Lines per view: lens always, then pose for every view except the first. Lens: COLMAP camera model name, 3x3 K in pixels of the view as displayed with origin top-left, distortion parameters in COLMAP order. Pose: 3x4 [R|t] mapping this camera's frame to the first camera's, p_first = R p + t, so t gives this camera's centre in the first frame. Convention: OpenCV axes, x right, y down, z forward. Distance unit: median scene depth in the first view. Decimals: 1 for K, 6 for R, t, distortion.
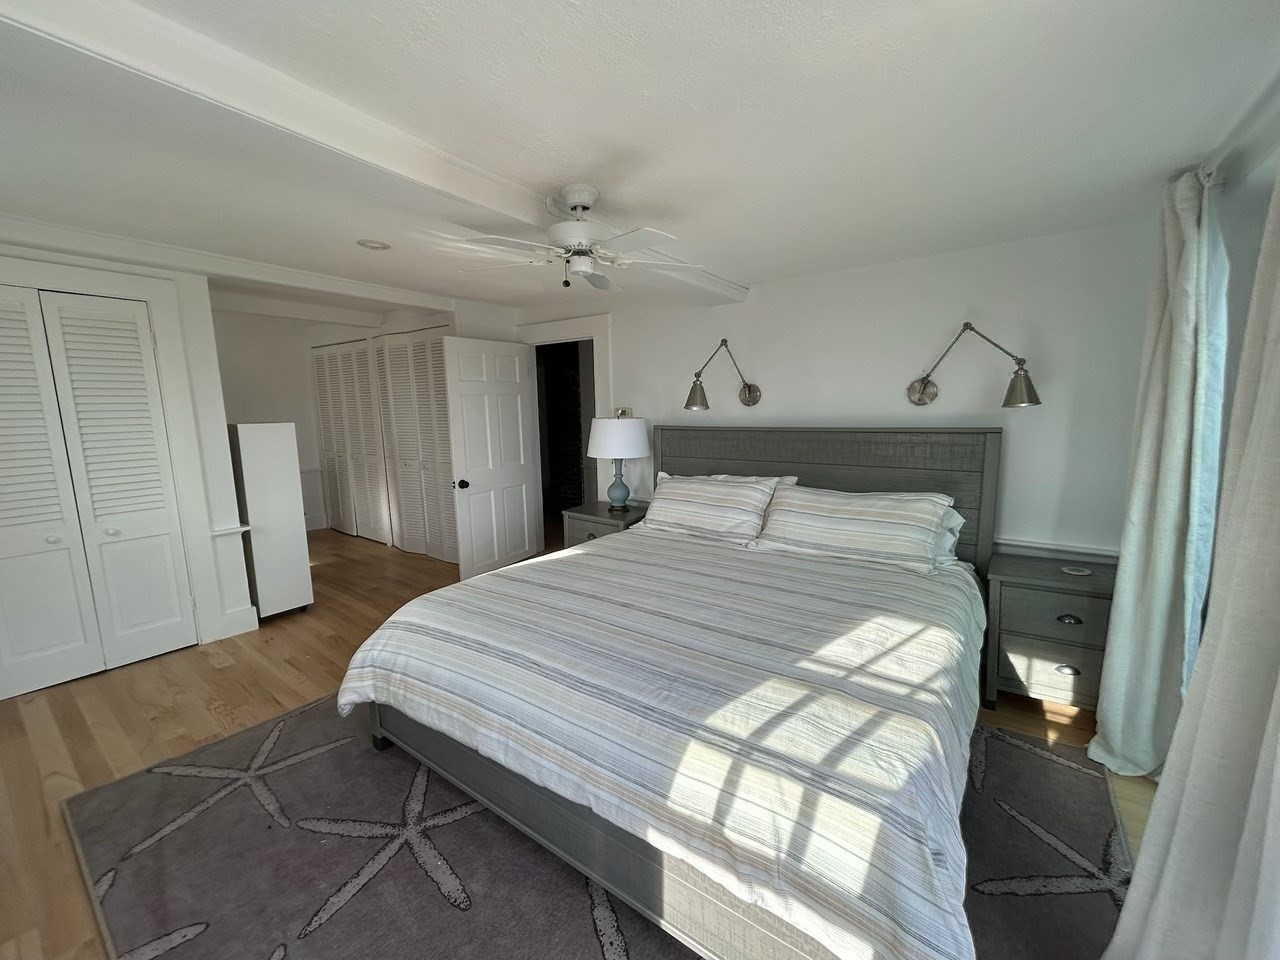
lens RADIAL K [[510.9, 0, 640.0], [0, 510.9, 480.0], [0, 0, 1]] dist [0.002604, 0.000114]
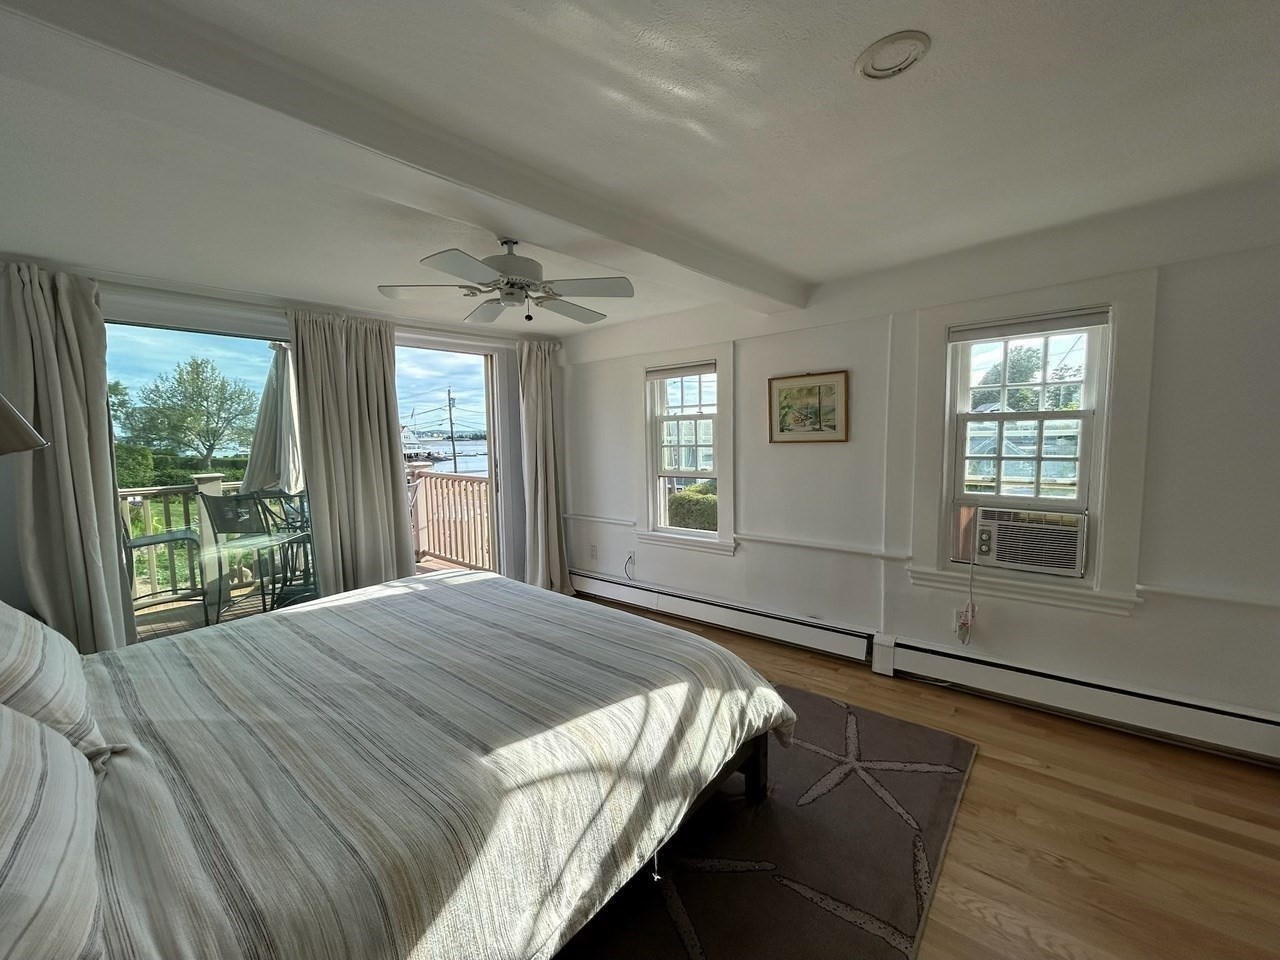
lens RADIAL K [[510.9, 0, 640.0], [0, 510.9, 480.0], [0, 0, 1]] dist [0.002604, 0.000114]
pose [[-0.996413, 0.017947, 0.082704, -0.388817], [0.036748, 0.972069, 0.231799, -0.253218], [-0.076234, 0.234007, -0.969242, 1.816517]]
